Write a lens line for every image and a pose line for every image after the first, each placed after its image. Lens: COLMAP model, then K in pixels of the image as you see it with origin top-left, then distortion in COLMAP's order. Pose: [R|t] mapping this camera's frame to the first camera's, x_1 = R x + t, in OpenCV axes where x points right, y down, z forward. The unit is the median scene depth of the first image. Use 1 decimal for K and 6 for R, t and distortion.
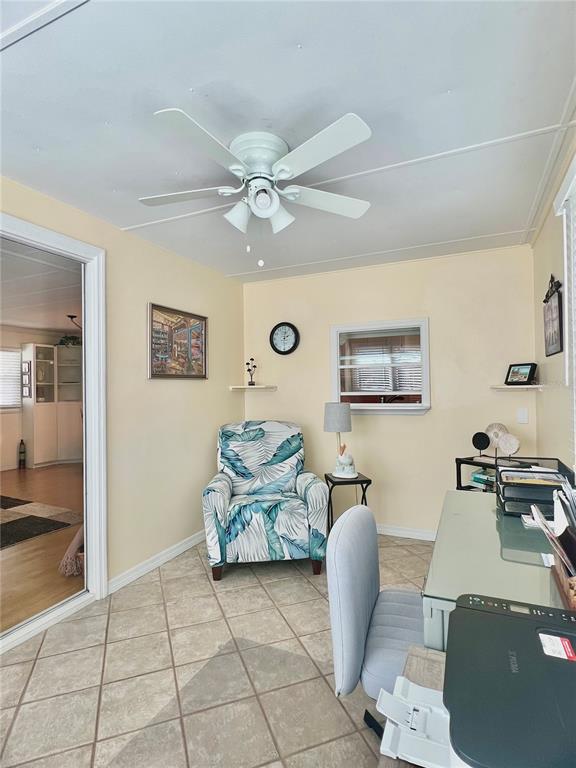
lens RADIAL K [[406.2, 0, 288.2], [0, 406.2, 383.9], [0, 0, 1]] dist [-0.004885, -0.001226]
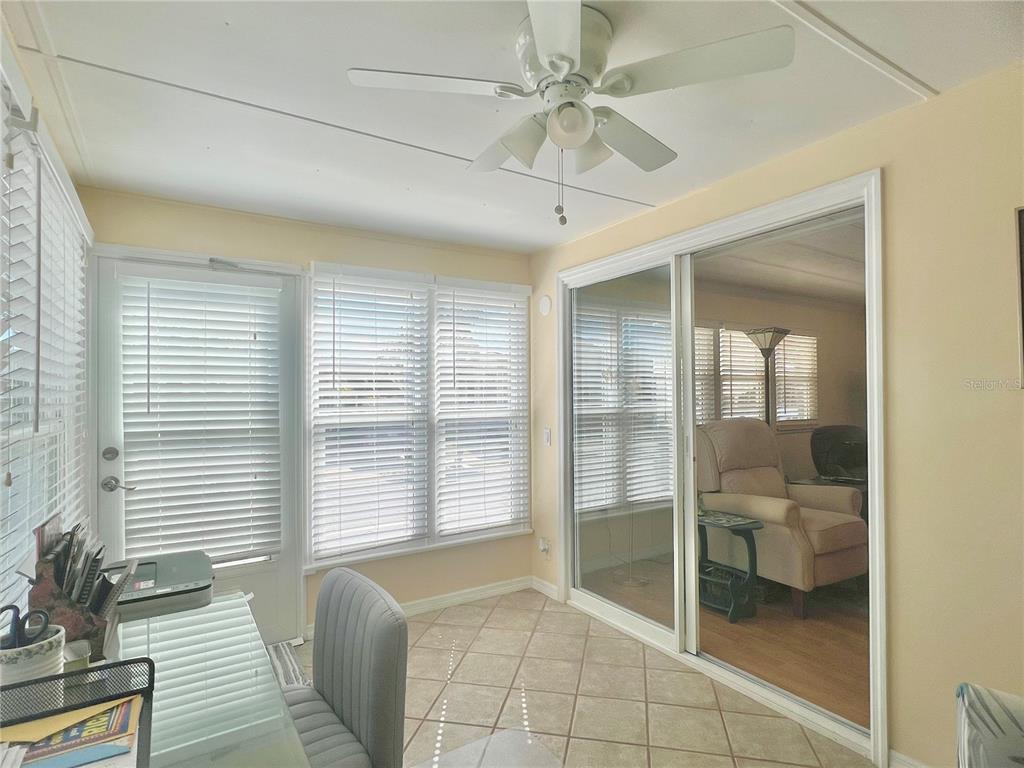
lens RADIAL K [[541.6, 0, 504.4], [0, 541.6, 384.5], [0, 0, 1]] dist [-0.004885, -0.001226]
pose [[-0.557294, 0.002385, -0.830312, 0.568271], [0.017679, 0.999803, -0.008994, -0.026559], [0.830127, -0.019692, -0.557227, 1.175767]]
